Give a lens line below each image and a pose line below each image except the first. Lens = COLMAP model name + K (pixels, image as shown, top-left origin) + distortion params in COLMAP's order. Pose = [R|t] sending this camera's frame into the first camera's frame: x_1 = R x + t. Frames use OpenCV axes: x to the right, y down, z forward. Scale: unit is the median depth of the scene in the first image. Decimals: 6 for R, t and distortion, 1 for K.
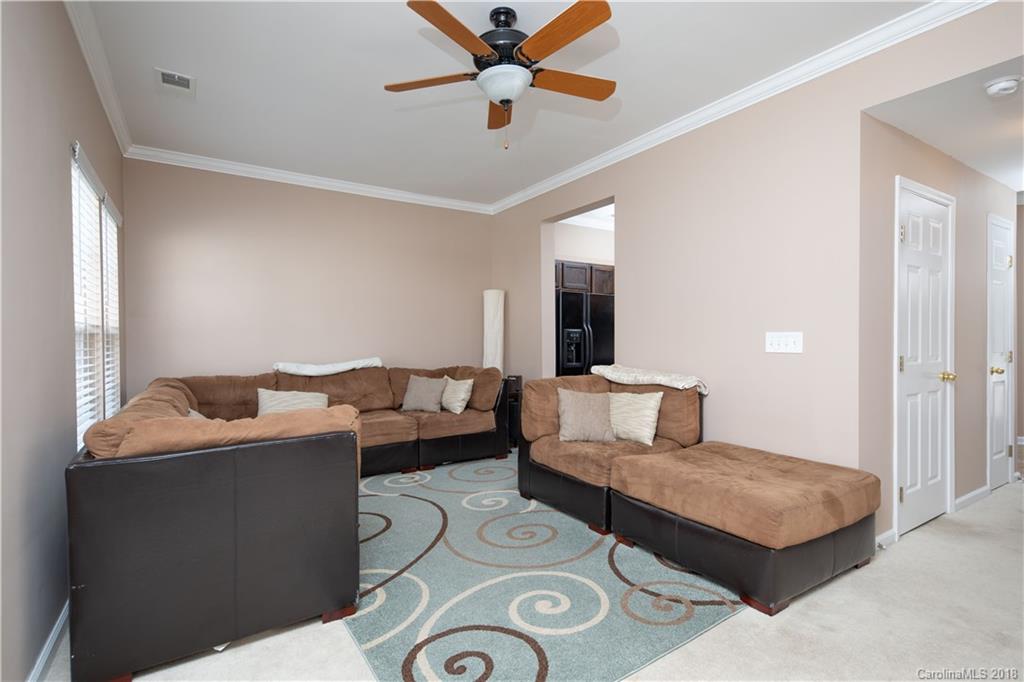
lens RADIAL K [[493.1, 0, 494.3], [0, 493.1, 338.0], [0, 0, 1]] dist [0.000032, -0.001598]
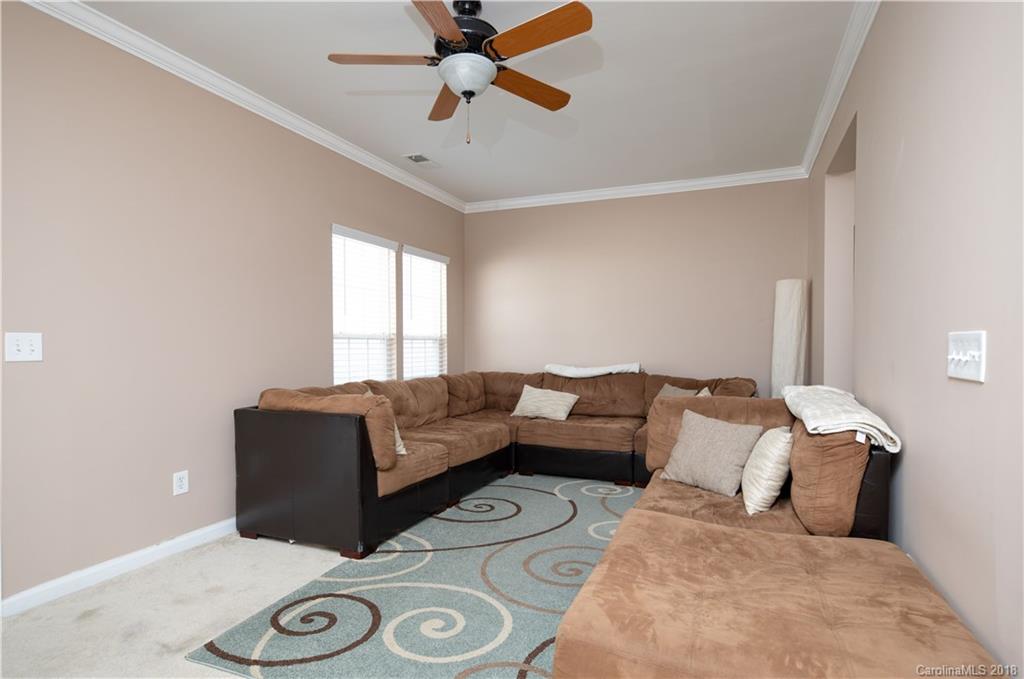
lens RADIAL K [[493.1, 0, 514.5], [0, 493.1, 346.3], [0, 0, 1]] dist [0.000032, -0.001598]
pose [[0.587740, 0.008959, -0.809000, 0.520603], [-0.004321, 0.999959, 0.007934, 0.000479], [0.809038, -0.001167, 0.587755, 0.311747]]
